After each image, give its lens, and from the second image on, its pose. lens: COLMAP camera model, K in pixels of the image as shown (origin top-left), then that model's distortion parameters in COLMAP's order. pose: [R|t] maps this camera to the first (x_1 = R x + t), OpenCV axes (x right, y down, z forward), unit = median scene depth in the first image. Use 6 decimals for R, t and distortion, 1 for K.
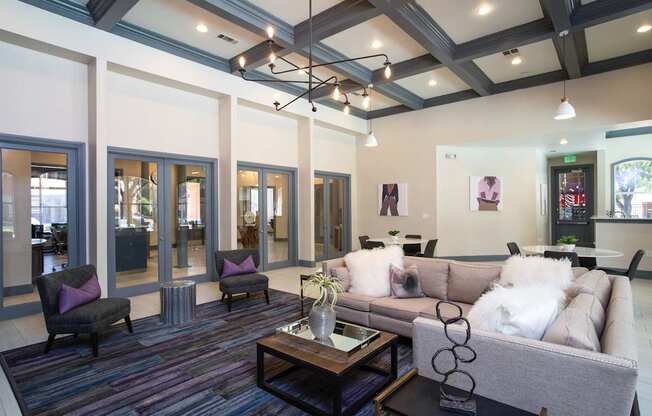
lens RADIAL K [[334.9, 0, 333.3], [0, 334.9, 225.9], [0, 0, 1]] dist [-0.098758, 0.051157]
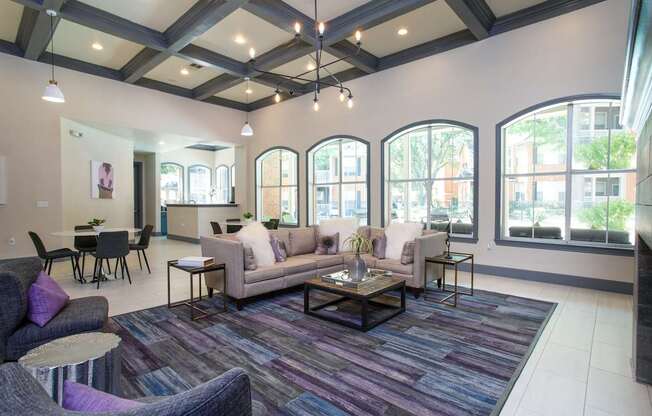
lens RADIAL K [[322.3, 0, 326.0], [0, 322.3, 208.0], [0, 0, 1]] dist [-0.027917, 0.000778]
pose [[0.048512, -0.007862, 0.998792, -1.047780], [0.046303, 0.998912, 0.005614, 0.013325], [-0.997749, 0.045975, 0.048823, 0.784811]]
